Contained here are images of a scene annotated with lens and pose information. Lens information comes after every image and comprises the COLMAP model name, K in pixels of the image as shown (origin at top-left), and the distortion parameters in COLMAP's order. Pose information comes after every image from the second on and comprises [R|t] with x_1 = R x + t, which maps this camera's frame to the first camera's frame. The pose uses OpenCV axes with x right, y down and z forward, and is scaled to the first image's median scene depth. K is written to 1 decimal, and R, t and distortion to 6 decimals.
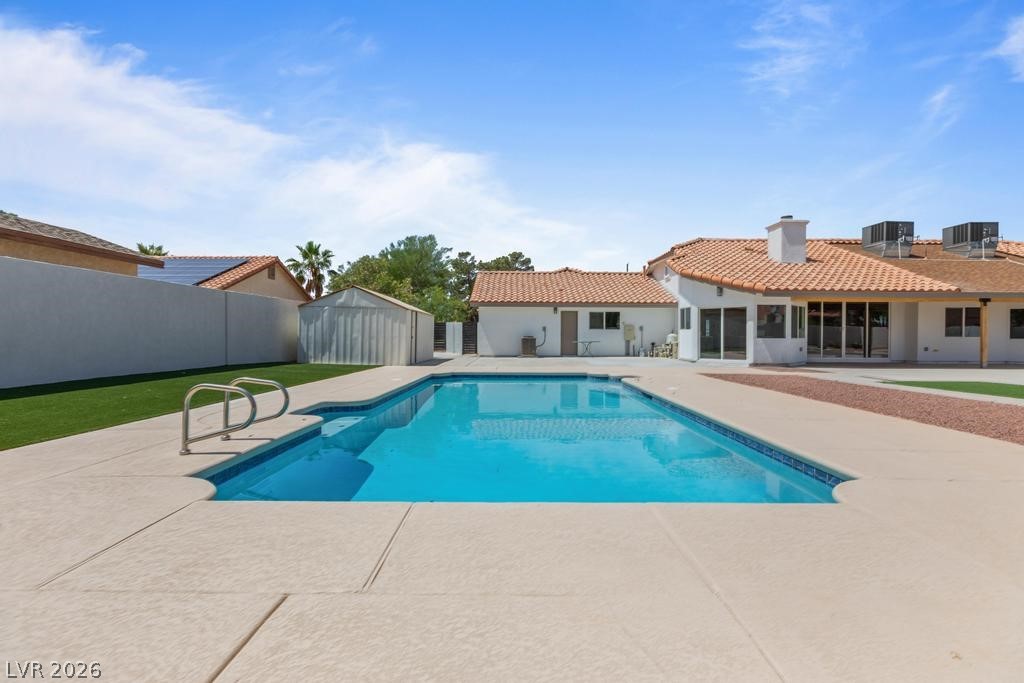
lens RADIAL K [[470.7, 0, 509.2], [0, 470.7, 336.5], [0, 0, 1]] dist [-0.005052, -0.000527]
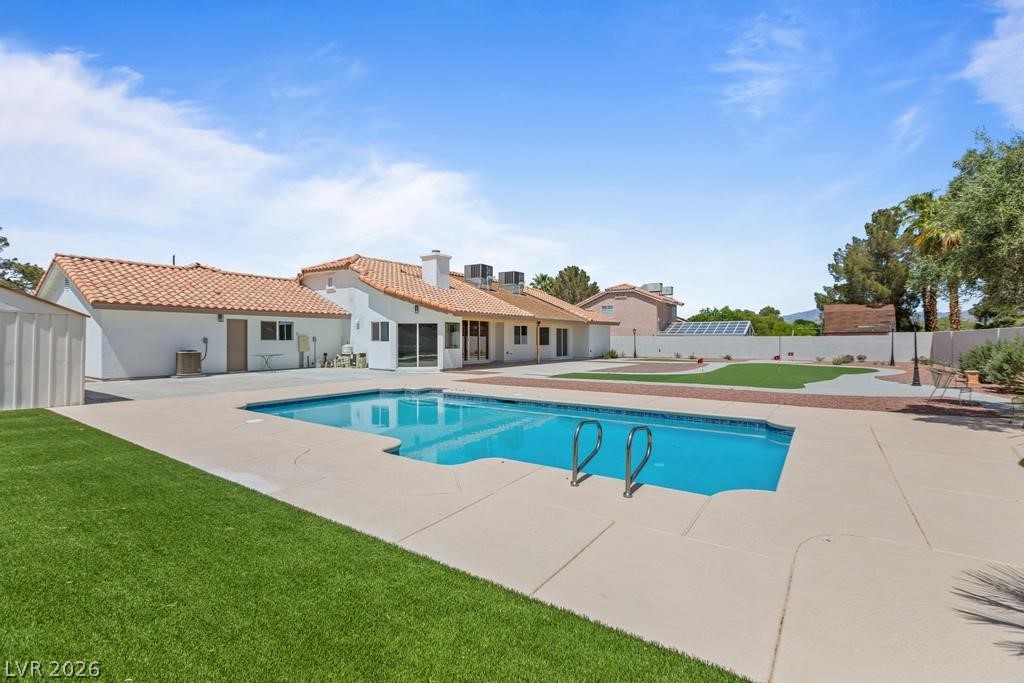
lens RADIAL K [[470.7, 0, 516.5], [0, 470.7, 339.4], [0, 0, 1]] dist [-0.005052, -0.000527]
pose [[0.554591, -0.006217, 0.832100, -0.333979], [0.004949, 0.999979, 0.004173, -0.020481], [-0.832108, 0.001803, 0.554610, 0.115012]]
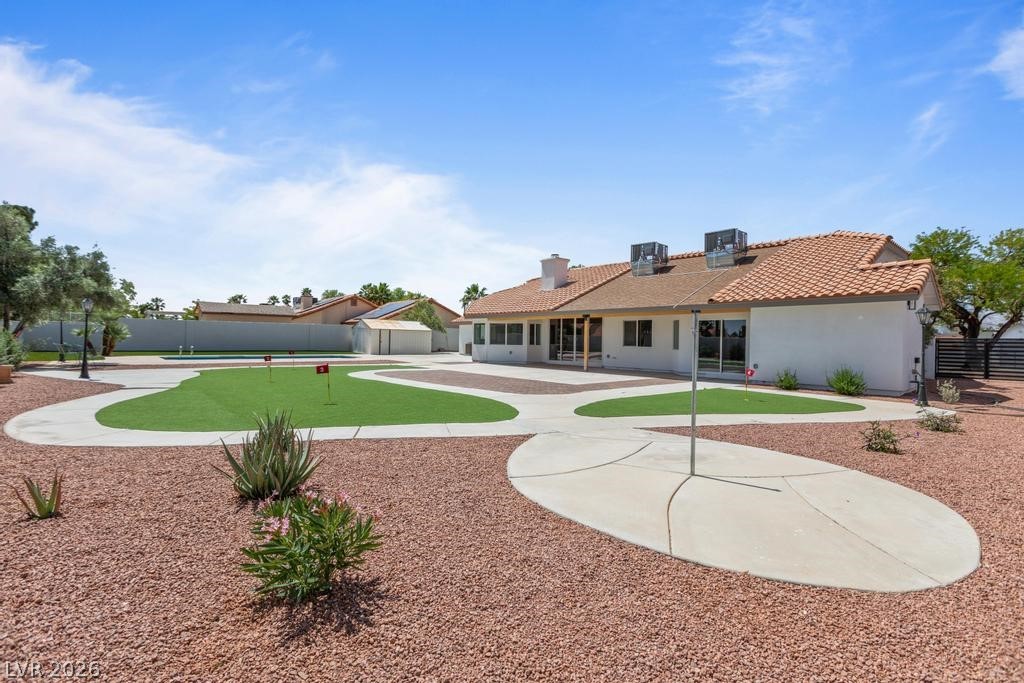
lens RADIAL K [[470.7, 0, 512.0], [0, 470.7, 342.8], [0, 0, 1]] dist [-0.005052, -0.000527]
pose [[0.679818, -0.000305, -0.733380, 1.453946], [-0.008016, 0.999937, -0.007846, 0.003107], [0.733337, 0.011213, 0.679773, 0.008779]]
